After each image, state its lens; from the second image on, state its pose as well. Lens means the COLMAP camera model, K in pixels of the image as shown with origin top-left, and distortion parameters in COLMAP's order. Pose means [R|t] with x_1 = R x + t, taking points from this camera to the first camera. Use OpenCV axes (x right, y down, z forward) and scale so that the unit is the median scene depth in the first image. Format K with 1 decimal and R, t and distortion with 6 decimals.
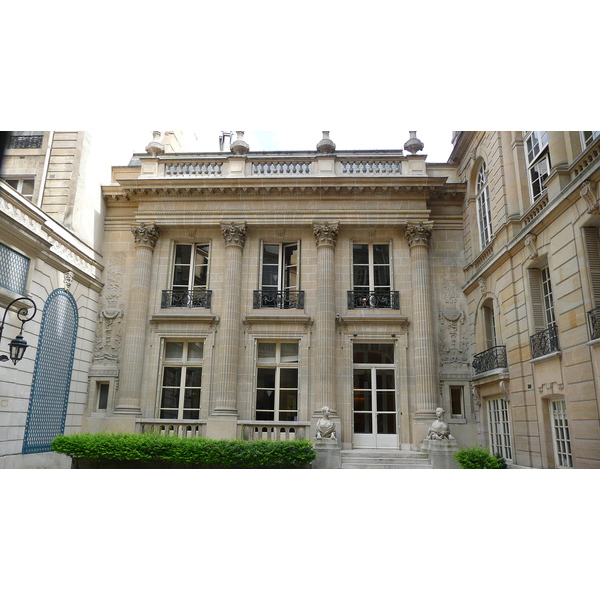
lens RADIAL K [[457.0, 0, 293.2], [0, 457.0, 302.5], [0, 0, 1]] dist [-0.002666, 0.007039]
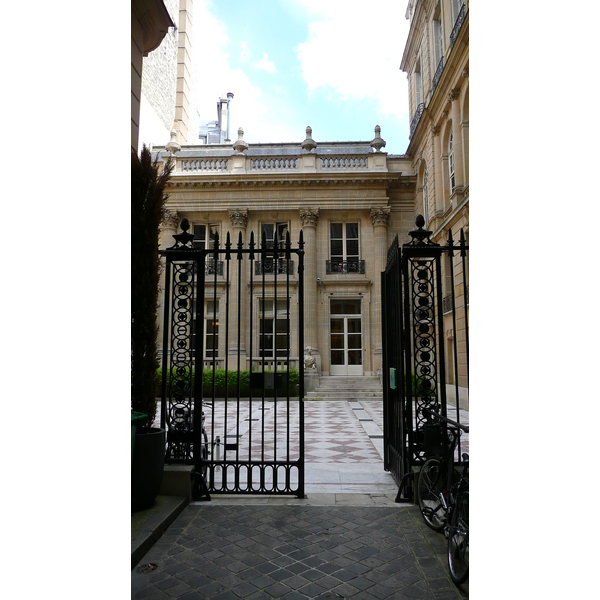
lens RADIAL K [[457.0, 0, 293.2], [0, 457.0, 302.5], [0, 0, 1]] dist [-0.002666, 0.007039]
pose [[0.999839, -0.017645, 0.003384, 0.017236], [0.017036, 0.990925, 0.133329, -0.082563], [-0.005706, -0.133250, 0.991066, -0.328410]]
